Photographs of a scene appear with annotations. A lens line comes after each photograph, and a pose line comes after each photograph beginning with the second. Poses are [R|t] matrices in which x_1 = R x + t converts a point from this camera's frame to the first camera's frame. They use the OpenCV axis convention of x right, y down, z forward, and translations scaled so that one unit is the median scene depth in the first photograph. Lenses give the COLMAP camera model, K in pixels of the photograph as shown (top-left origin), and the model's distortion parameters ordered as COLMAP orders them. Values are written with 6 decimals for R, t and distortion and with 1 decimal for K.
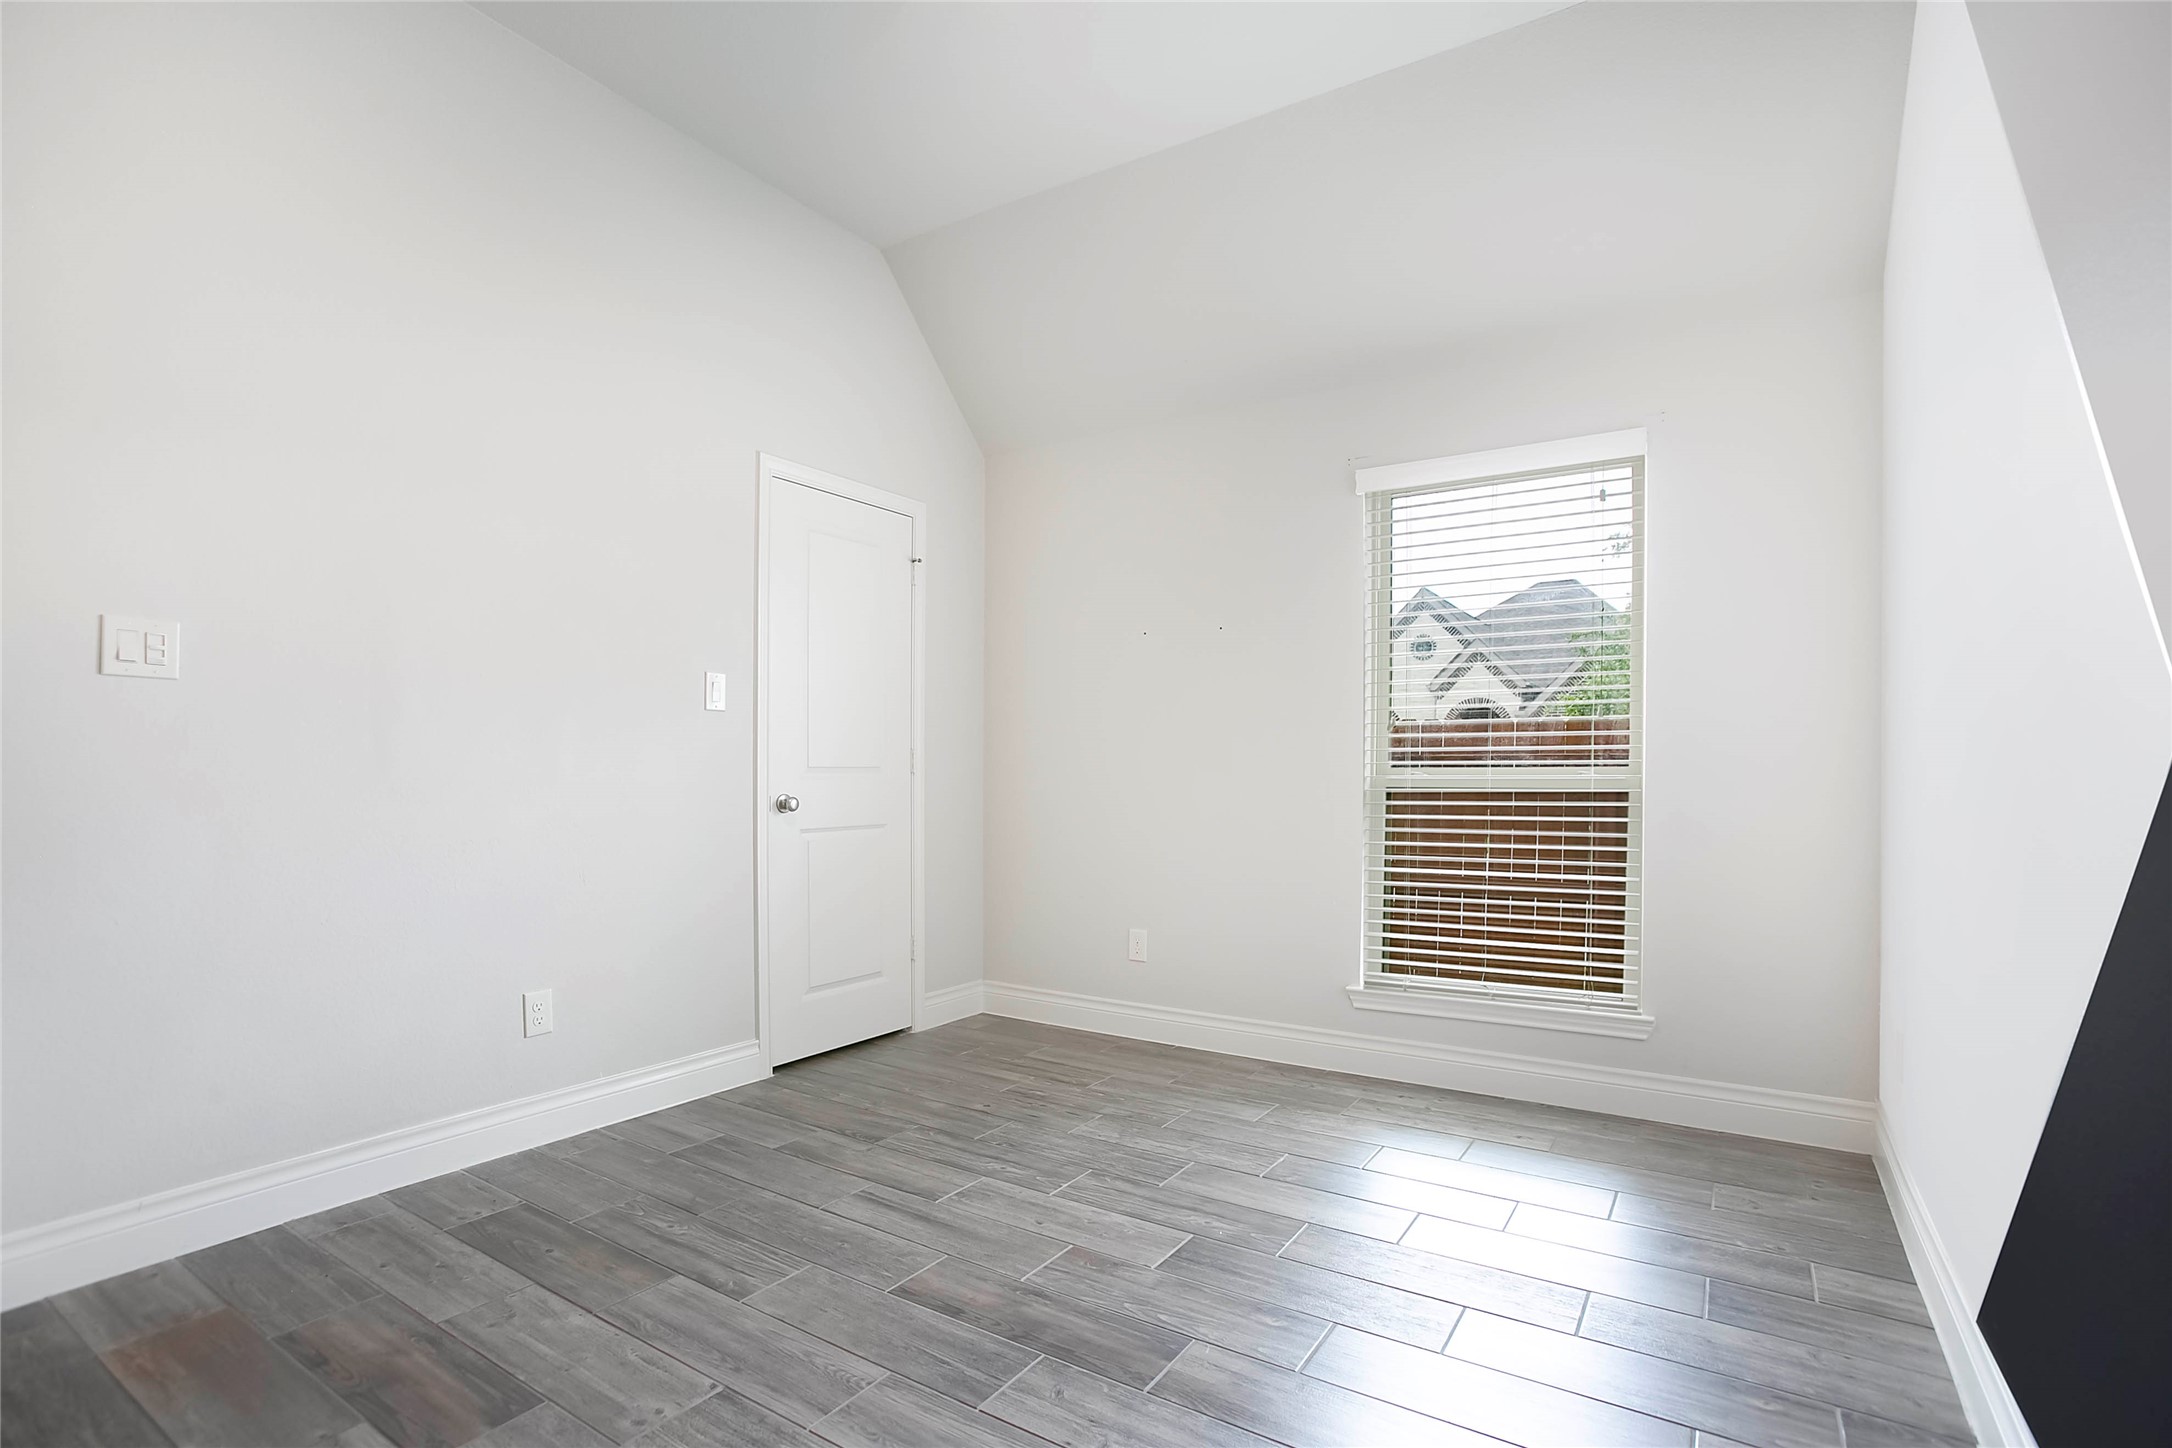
lens RADIAL K [[1015.1, 0, 1044.0], [0, 1015.1, 784.0], [0, 0, 1]] dist [-0.004980, 0.000633]
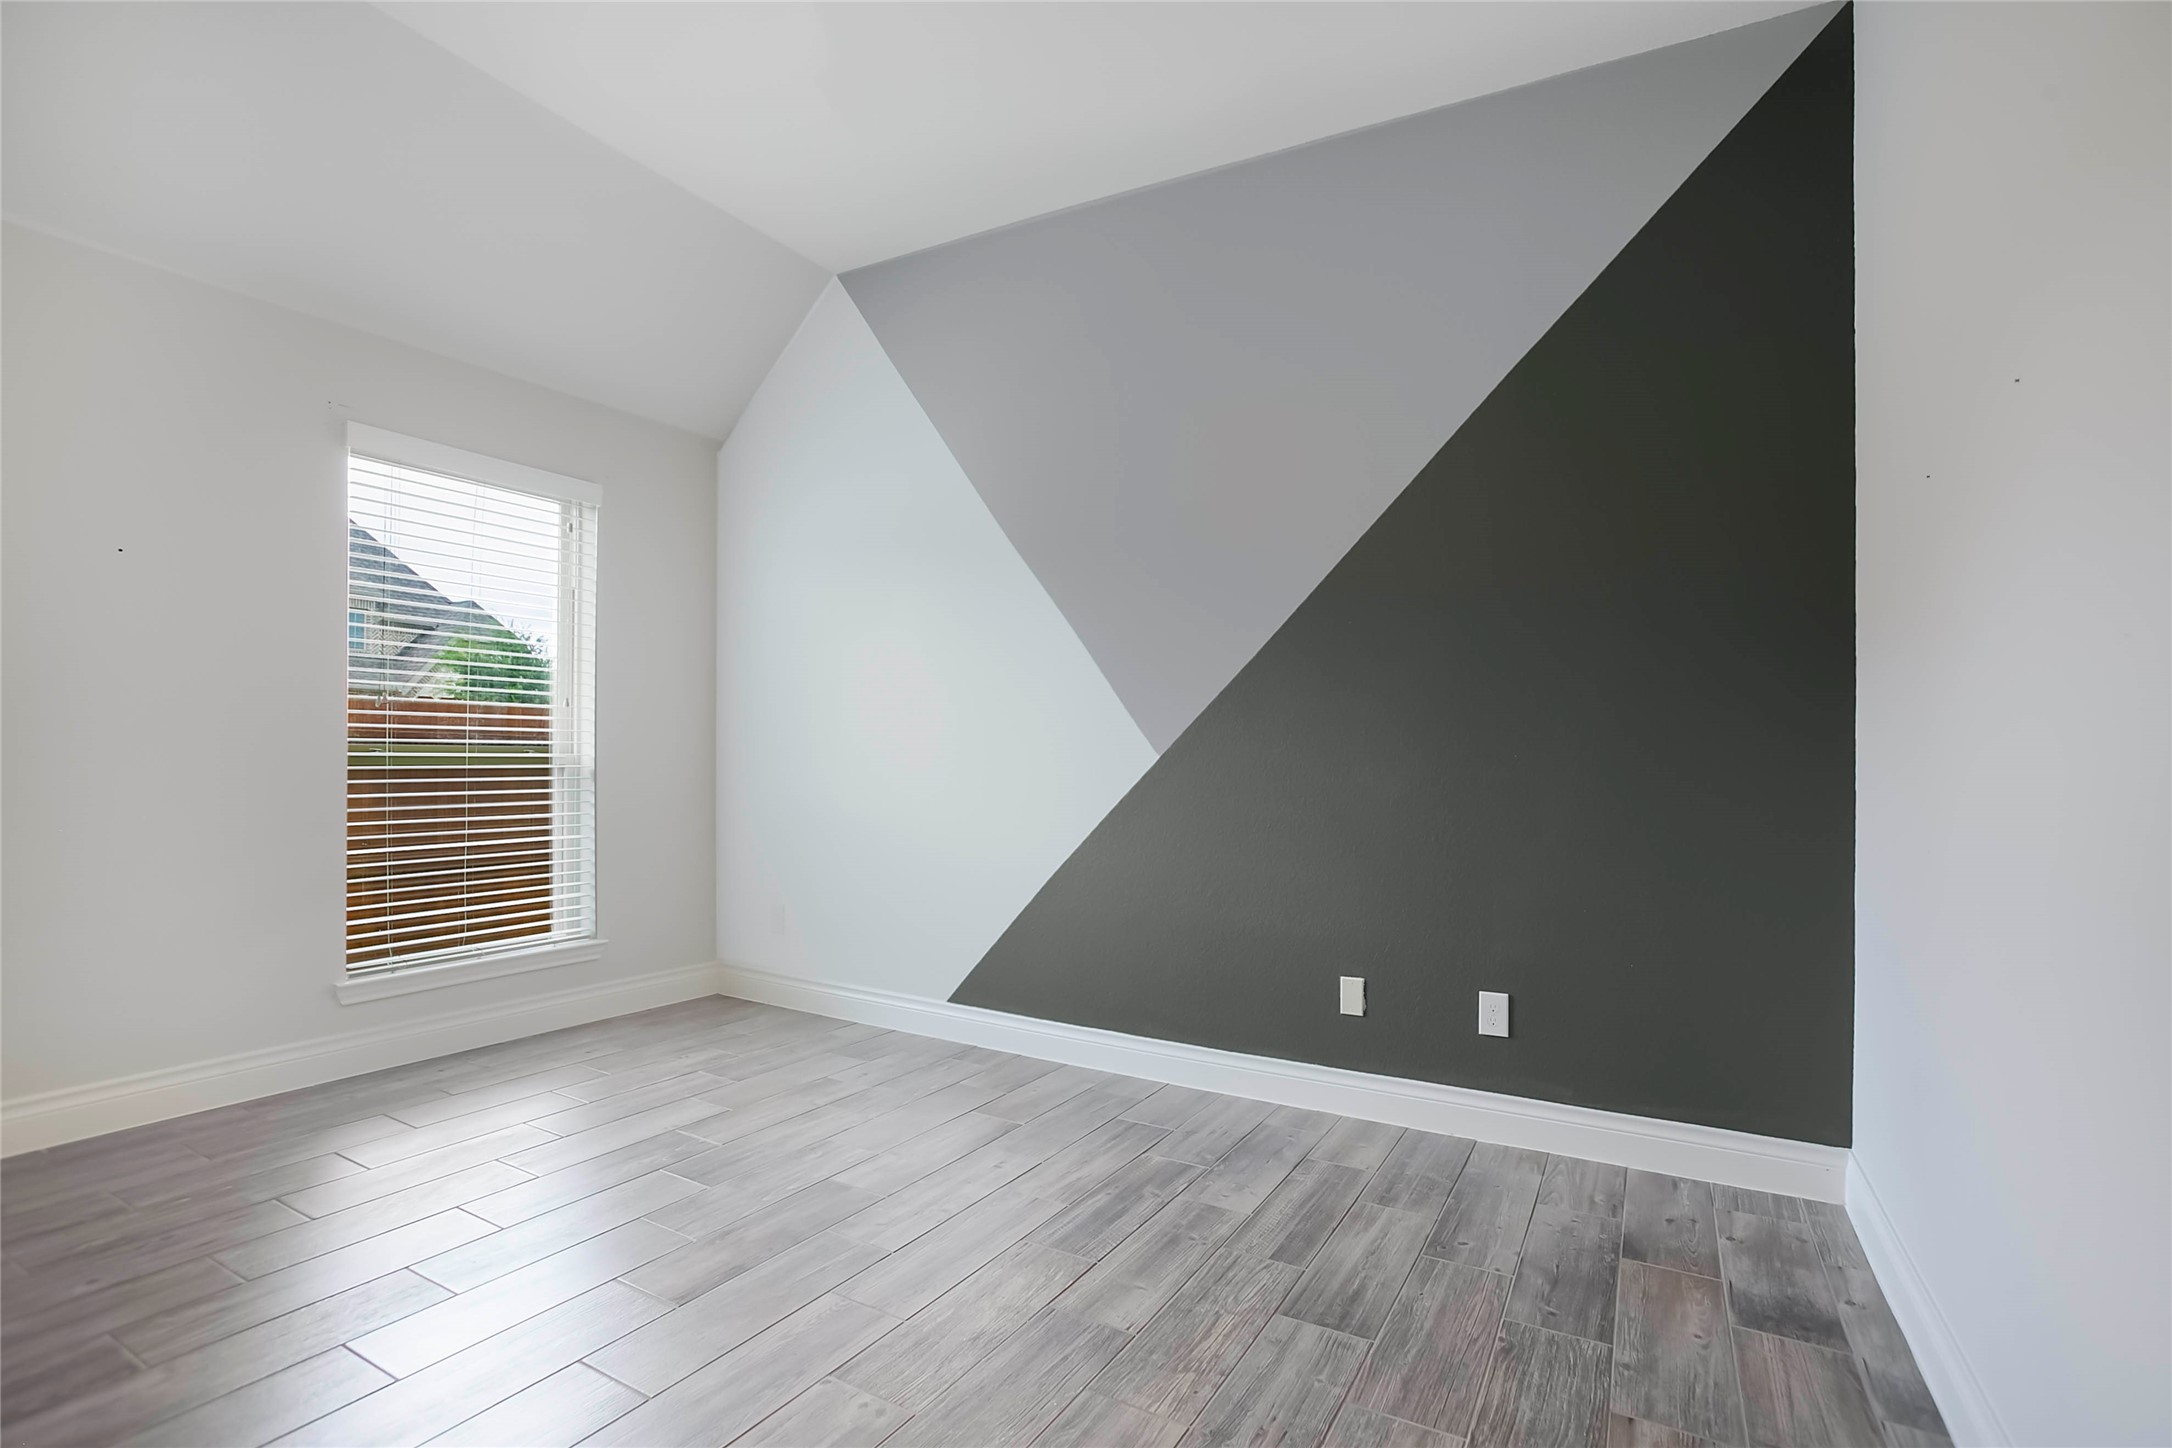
lens RADIAL K [[1015.1, 0, 1082.4], [0, 1015.1, 739.1], [0, 0, 1]] dist [-0.004980, 0.000633]
pose [[-0.070224, 0.025463, 0.997206, -0.722389], [-0.011821, 0.999583, -0.026357, -0.003591], [-0.997461, -0.013638, -0.069894, 0.446385]]
